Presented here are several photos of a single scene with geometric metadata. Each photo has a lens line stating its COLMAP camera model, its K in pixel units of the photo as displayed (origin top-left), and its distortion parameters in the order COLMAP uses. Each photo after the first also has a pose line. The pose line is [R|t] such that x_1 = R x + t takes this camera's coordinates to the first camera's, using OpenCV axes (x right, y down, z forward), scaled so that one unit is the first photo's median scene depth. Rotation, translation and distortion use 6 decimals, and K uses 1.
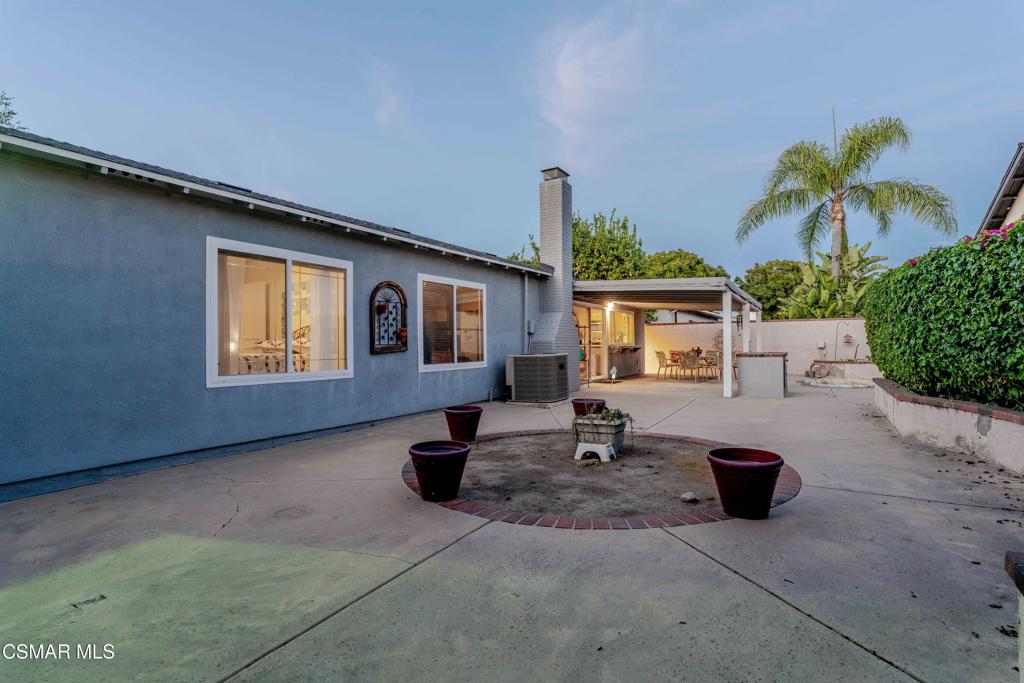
lens RADIAL K [[503.8, 0, 512.0], [0, 503.8, 341.5], [0, 0, 1]] dist [-0.007487, 0.000119]
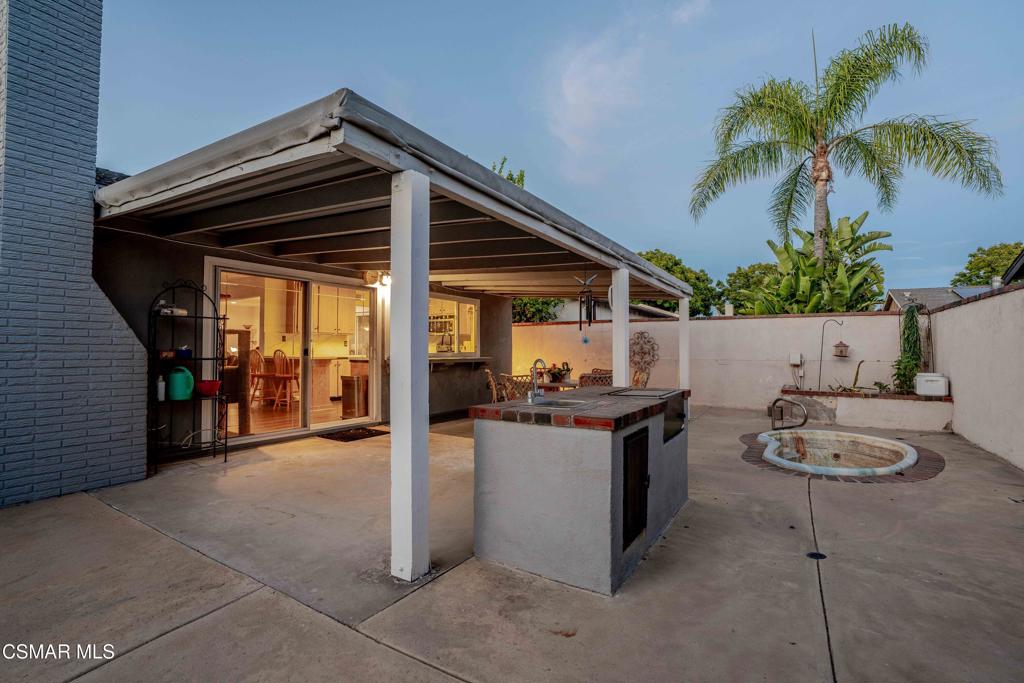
lens RADIAL K [[484.0, 0, 512.0], [0, 484.0, 341.5], [0, 0, 1]] dist [-0.075539, 0.029516]
pose [[0.999938, 0.009776, -0.005270, 0.282234], [-0.009827, 0.999904, -0.009741, -0.005458], [0.005174, 0.009792, 0.999939, 0.440584]]
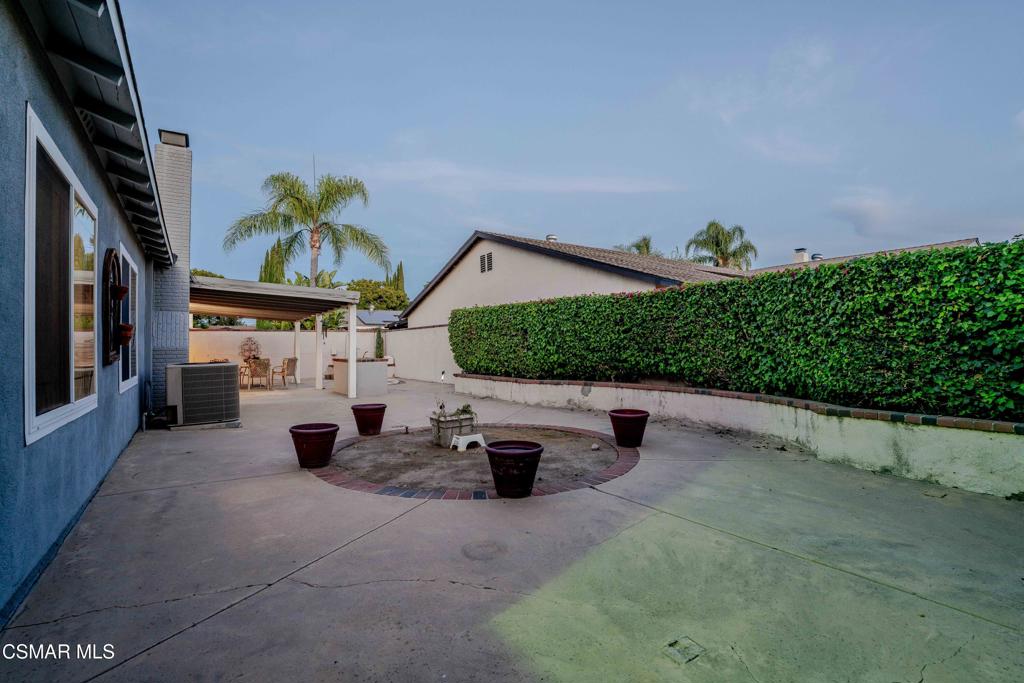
lens RADIAL K [[484.0, 0, 512.0], [0, 484.0, 341.5], [0, 0, 1]] dist [-0.075539, 0.029516]
pose [[0.420979, 0.014180, 0.906960, -0.236100], [0.002431, 0.999857, -0.016761, 0.001949], [-0.907067, 0.009261, 0.420884, 0.129704]]
